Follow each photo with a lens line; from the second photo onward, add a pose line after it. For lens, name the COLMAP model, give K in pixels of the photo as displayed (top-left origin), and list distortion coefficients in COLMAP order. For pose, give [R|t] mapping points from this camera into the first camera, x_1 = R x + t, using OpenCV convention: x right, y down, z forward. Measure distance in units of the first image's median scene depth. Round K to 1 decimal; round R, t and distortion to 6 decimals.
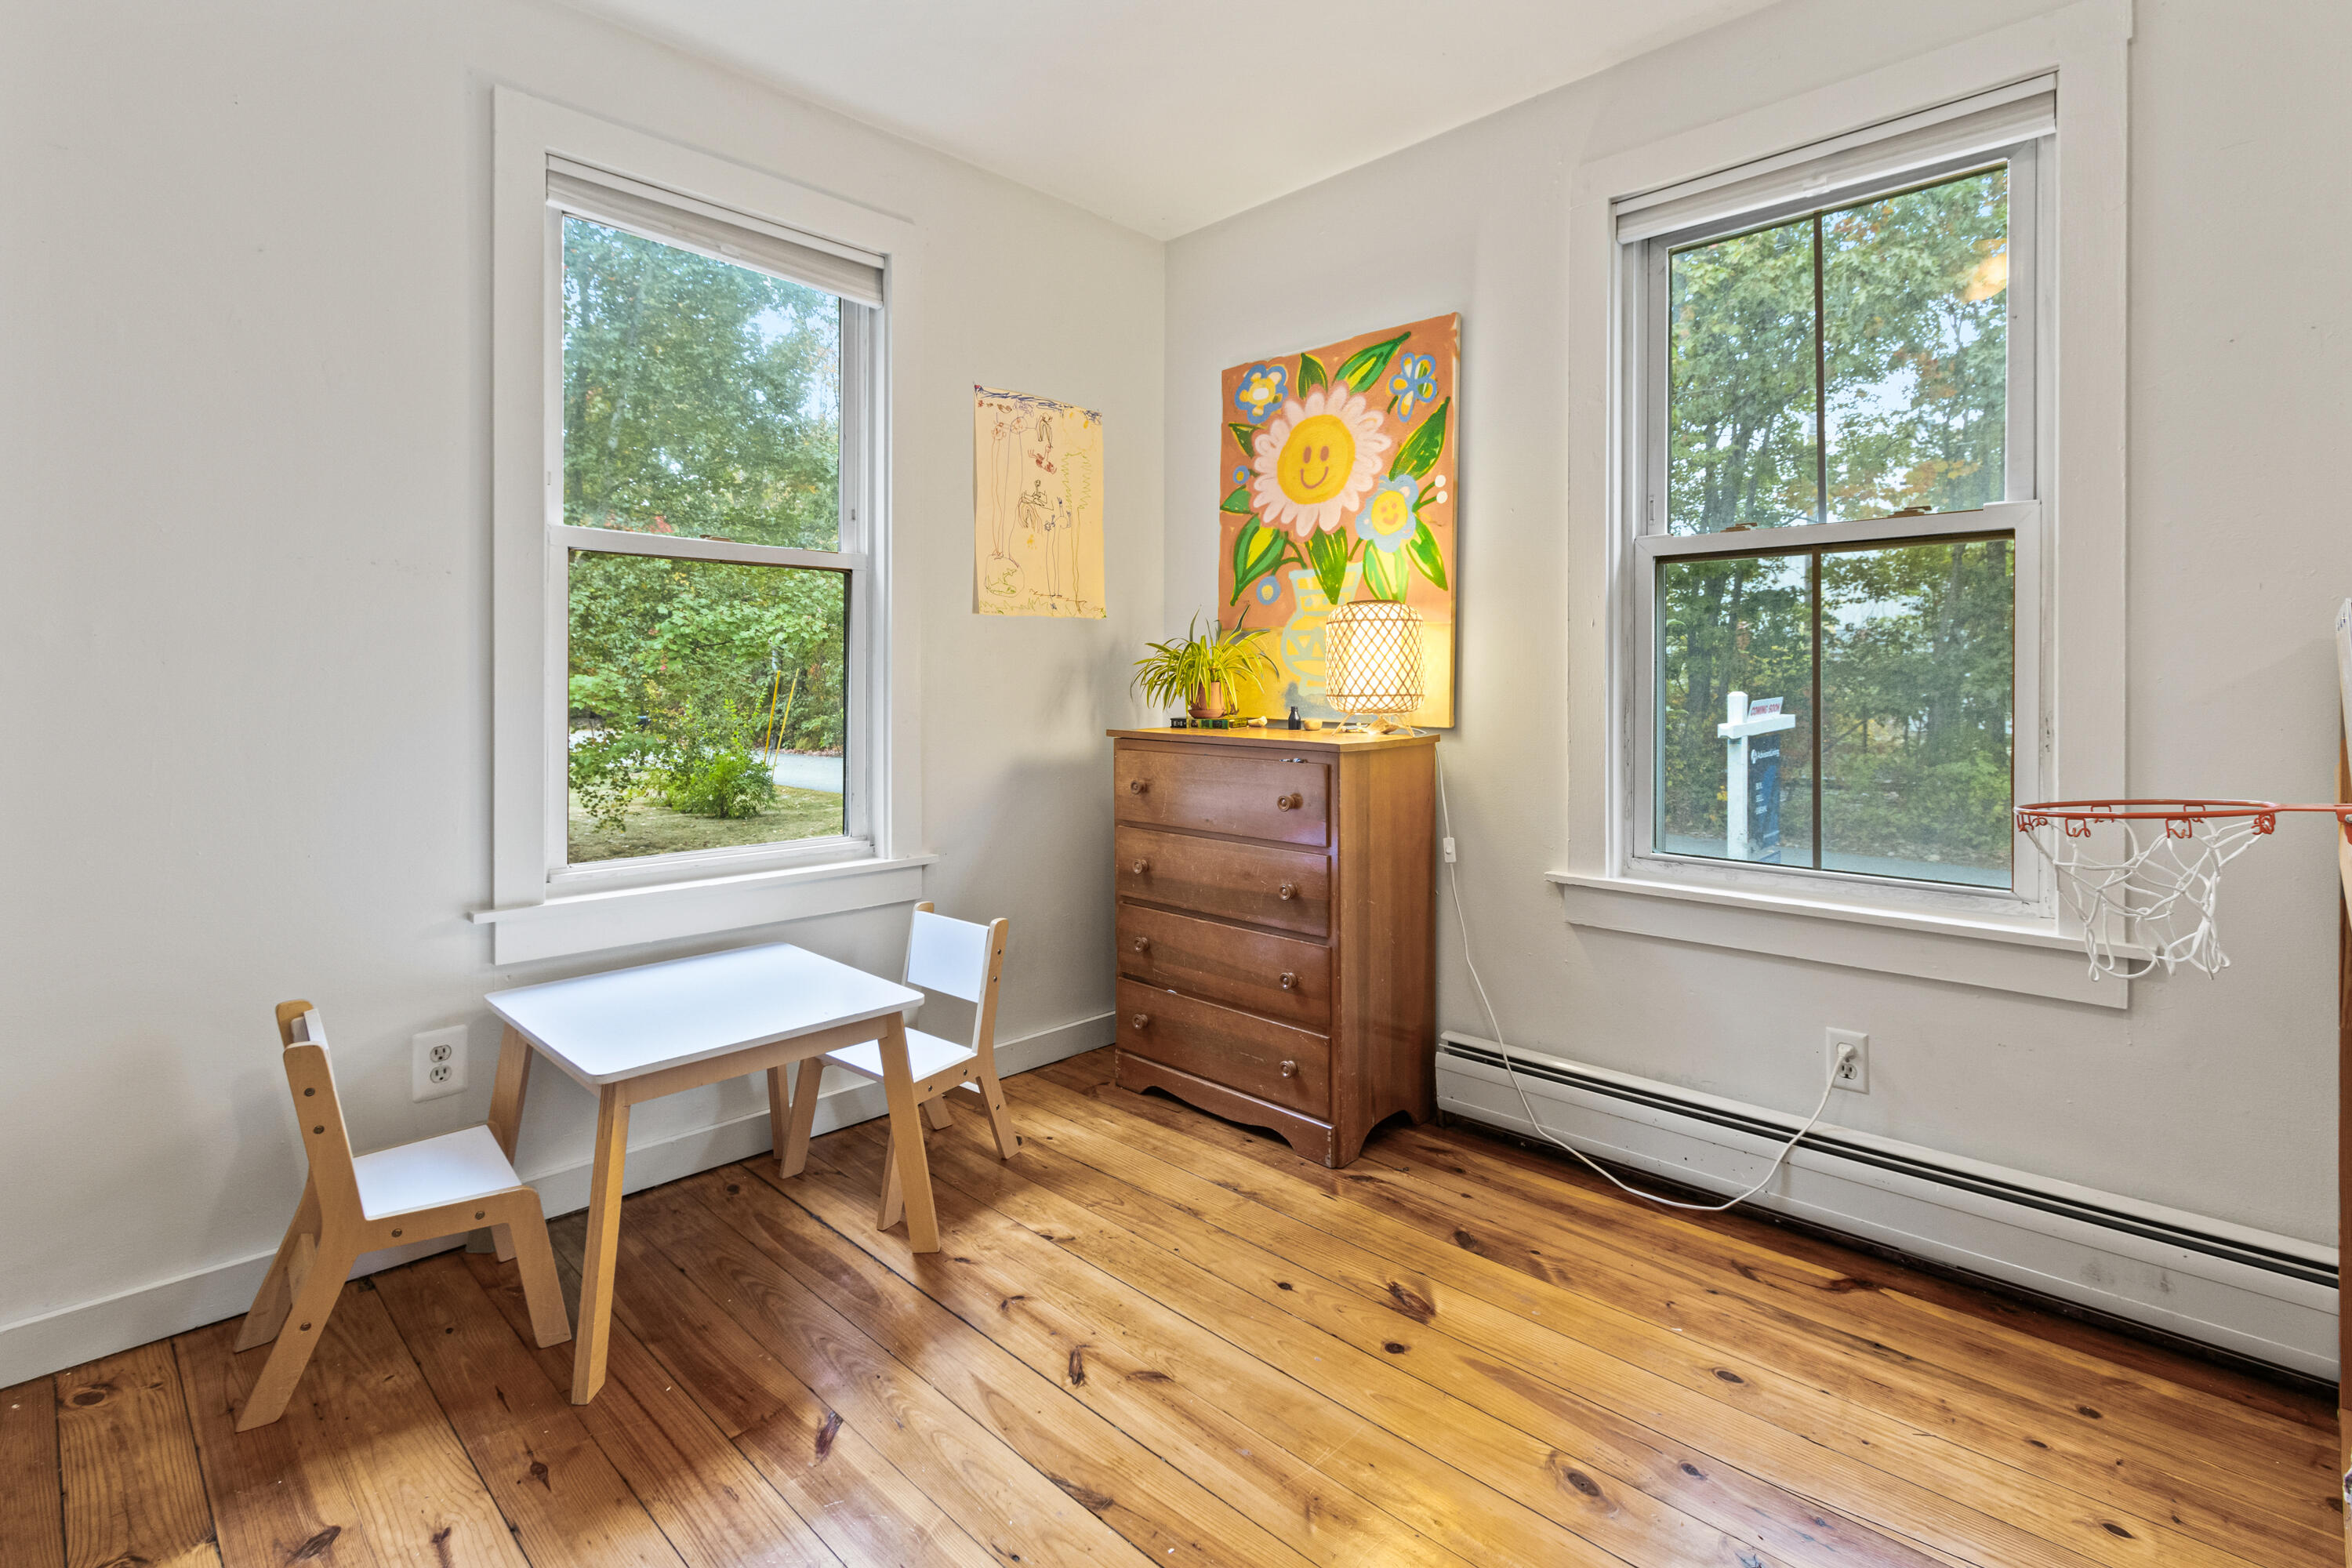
lens RADIAL K [[1134.1, 0, 1191.8], [0, 1134.1, 707.4], [0, 0, 1]] dist [0.006605, -0.003529]
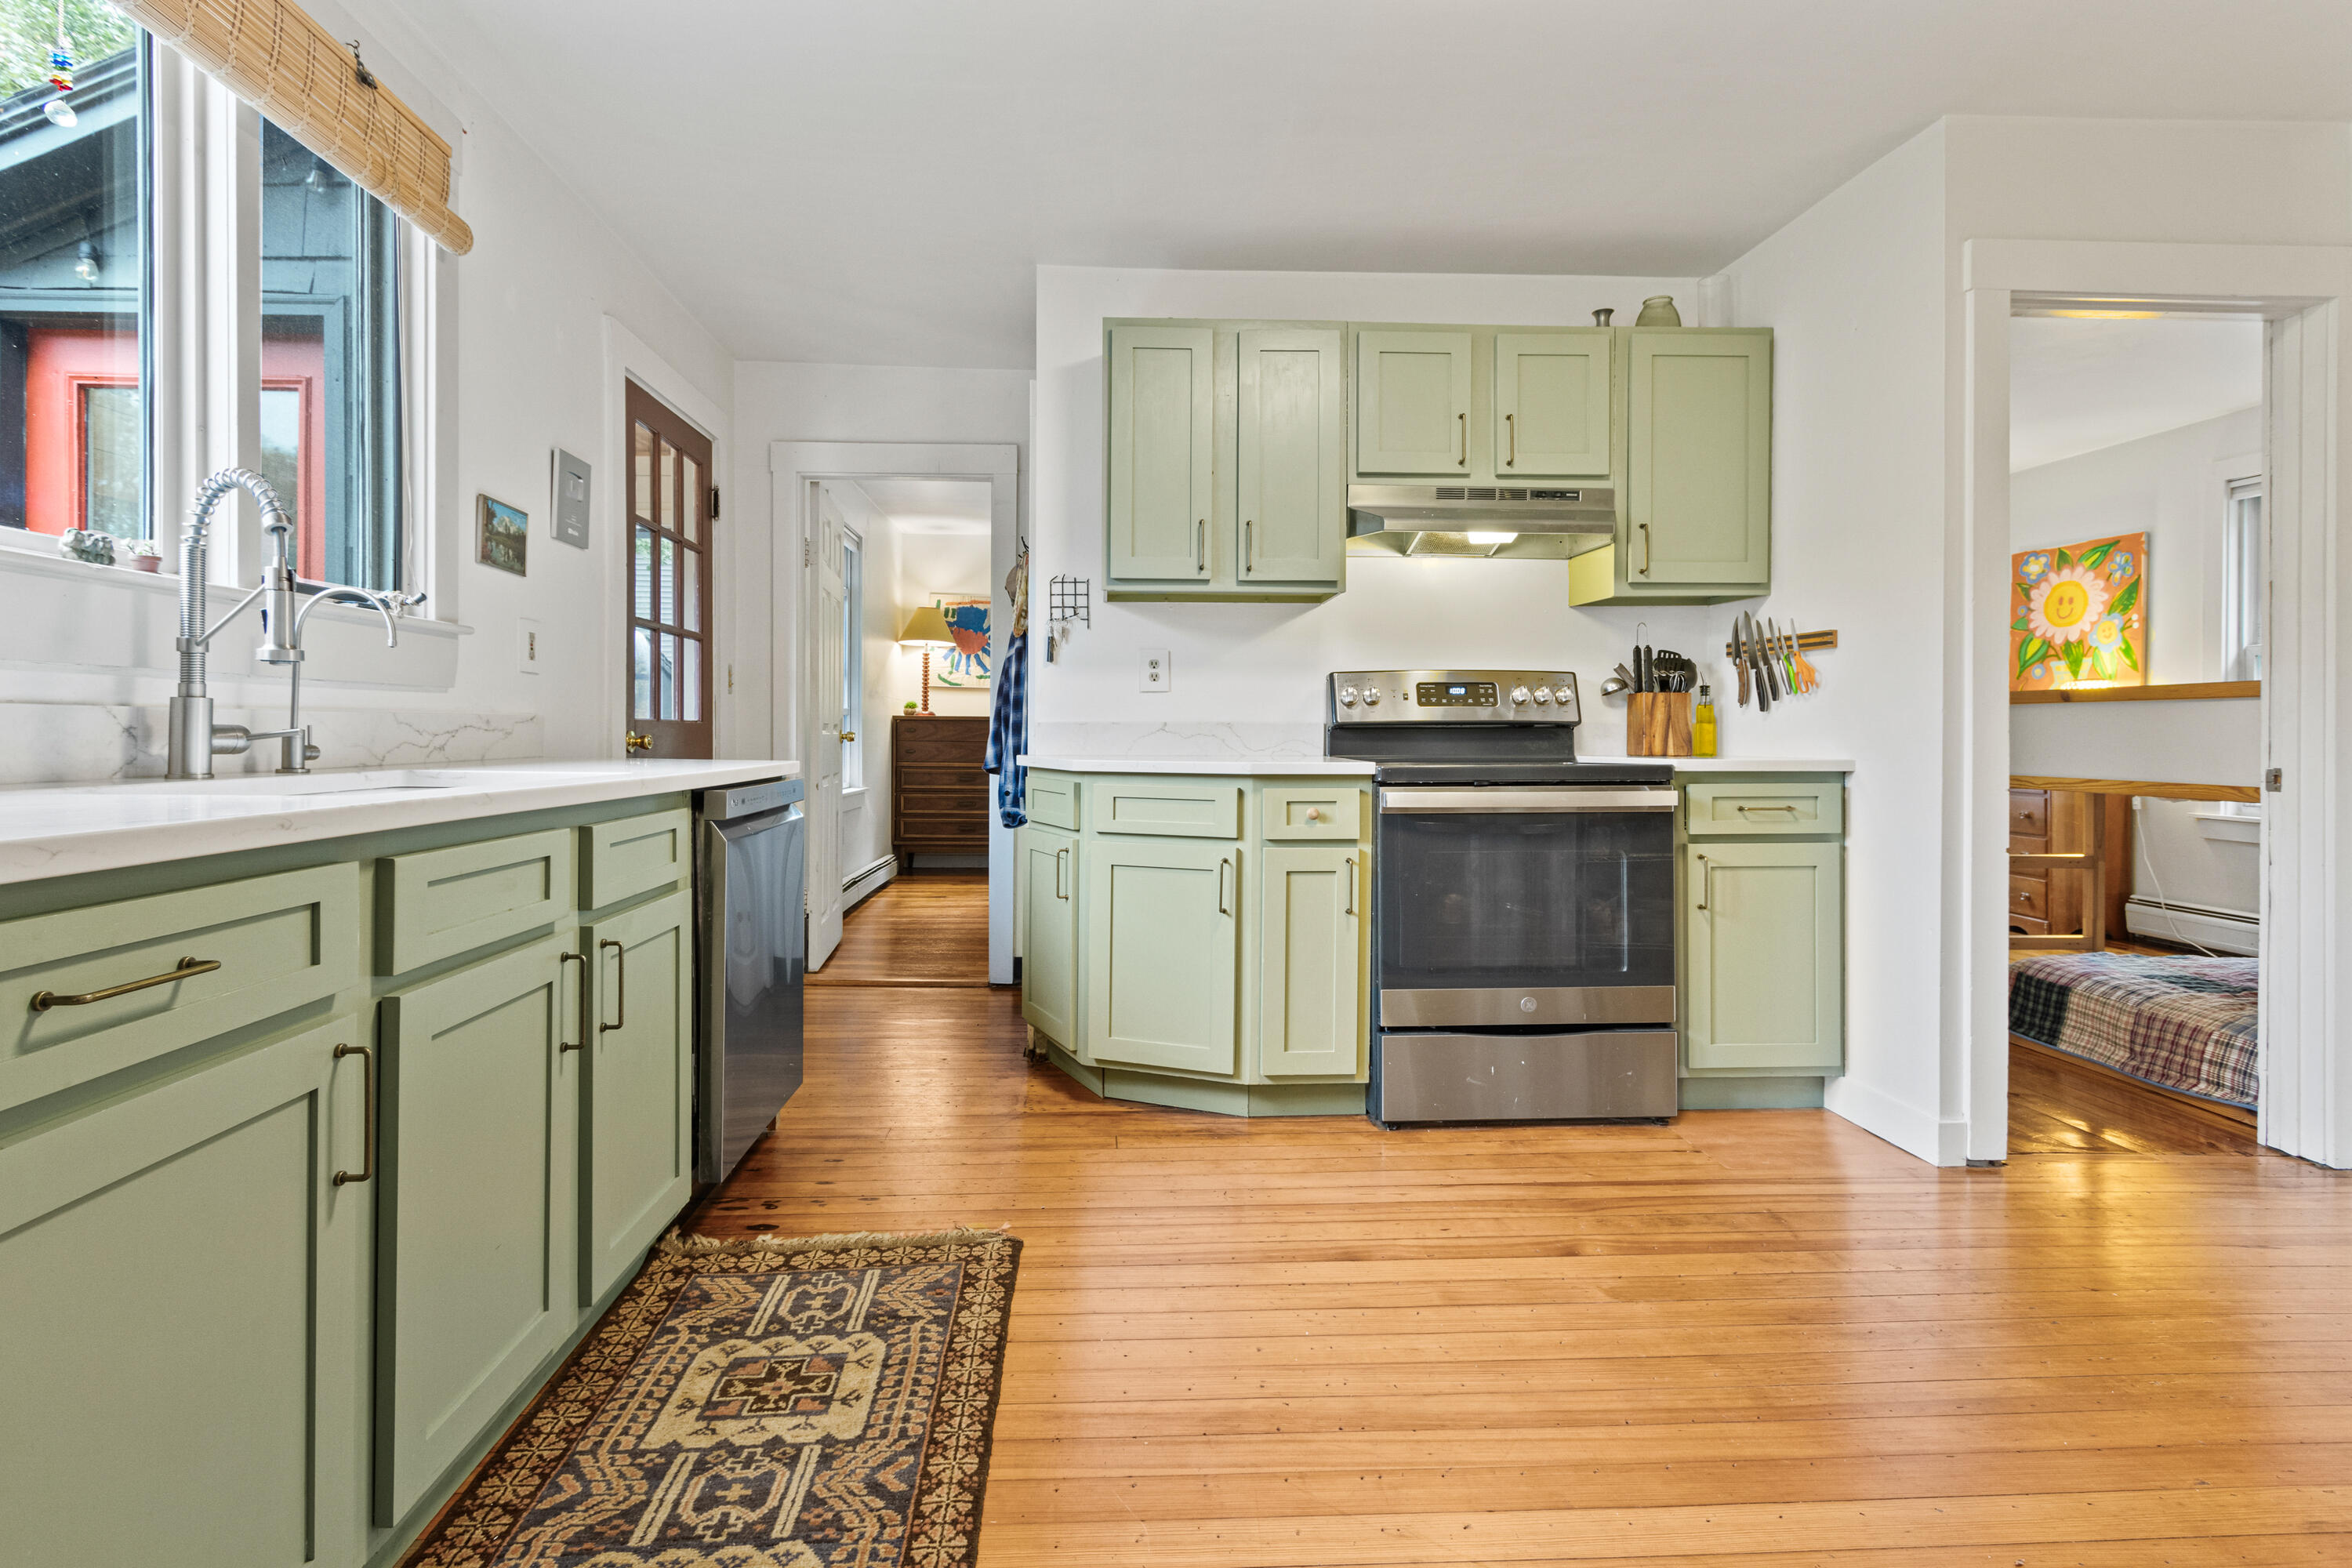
lens RADIAL K [[1134.1, 0, 1118.5], [0, 1134.1, 734.2], [0, 0, 1]] dist [0.006605, -0.003529]
pose [[0.722192, 0.001835, -0.691690, 0.287835], [-0.011083, 0.999899, -0.008920, 0.038260], [0.691603, 0.014108, 0.722140, -1.525321]]
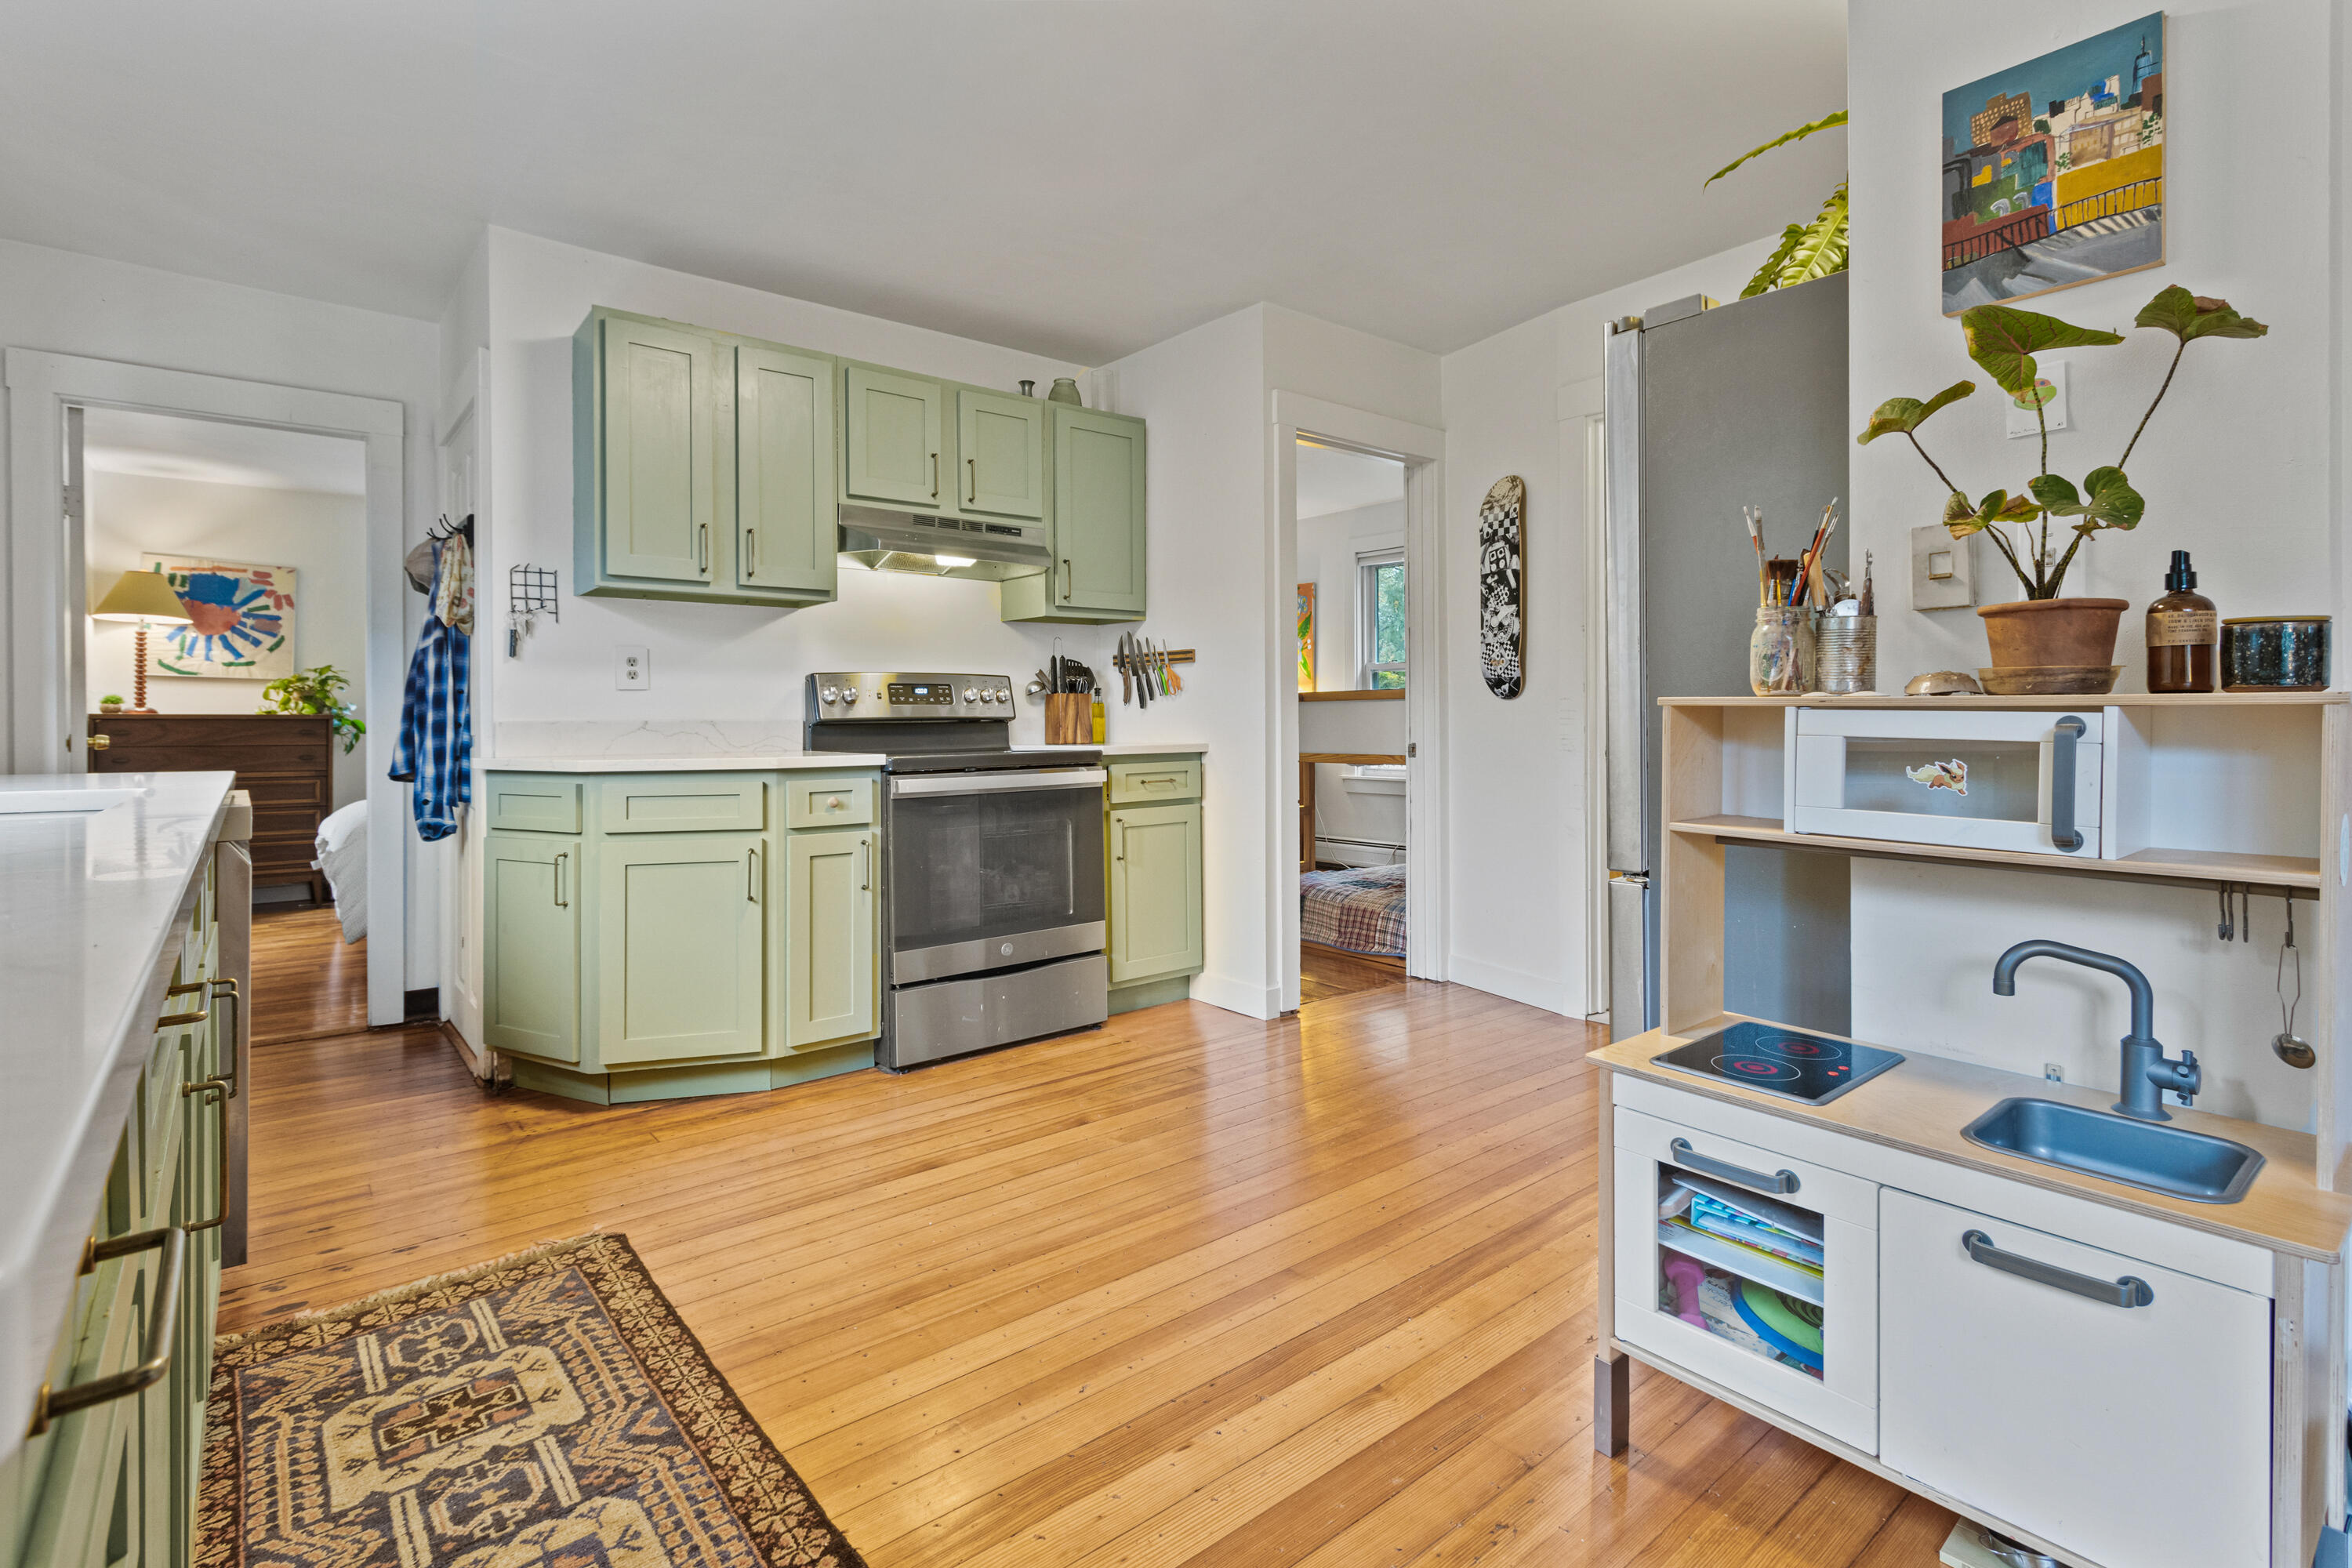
lens RADIAL K [[1134.1, 0, 1176.9], [0, 1134.1, 732.2], [0, 0, 1]] dist [0.006605, -0.003529]
pose [[0.993767, -0.009967, -0.111028, 0.188991], [0.009440, 0.999942, -0.005274, 0.037909], [0.111074, 0.004193, 0.993803, -1.724462]]
